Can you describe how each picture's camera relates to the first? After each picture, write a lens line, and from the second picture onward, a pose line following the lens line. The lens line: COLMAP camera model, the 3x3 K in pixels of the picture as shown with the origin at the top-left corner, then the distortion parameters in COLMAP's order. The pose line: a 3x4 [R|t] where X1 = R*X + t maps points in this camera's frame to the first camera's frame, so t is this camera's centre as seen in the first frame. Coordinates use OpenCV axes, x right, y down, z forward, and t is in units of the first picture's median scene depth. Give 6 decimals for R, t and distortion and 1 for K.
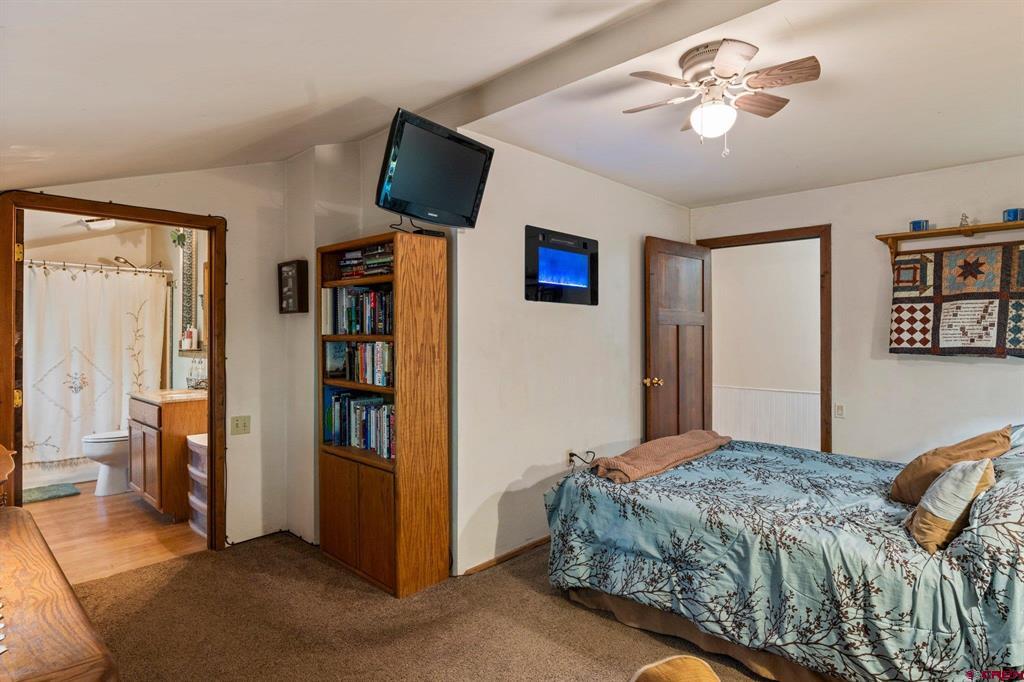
lens RADIAL K [[559.9, 0, 512.4], [0, 559.9, 330.9], [0, 0, 1]] dist [0.001783, 0.001254]
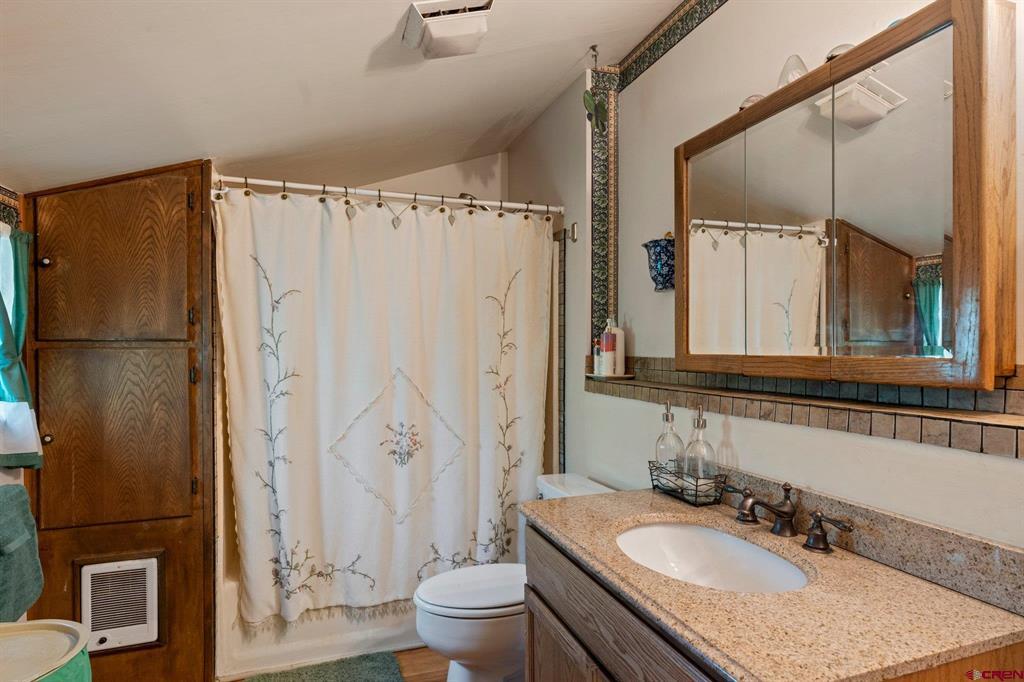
lens RADIAL K [[559.9, 0, 511.9], [0, 559.9, 347.7], [0, 0, 1]] dist [0.001783, 0.001254]
pose [[0.896091, -0.002514, -0.443863, -0.462485], [0.006407, 0.999953, 0.007271, 0.007430], [0.443823, -0.009360, 0.896065, 0.589958]]
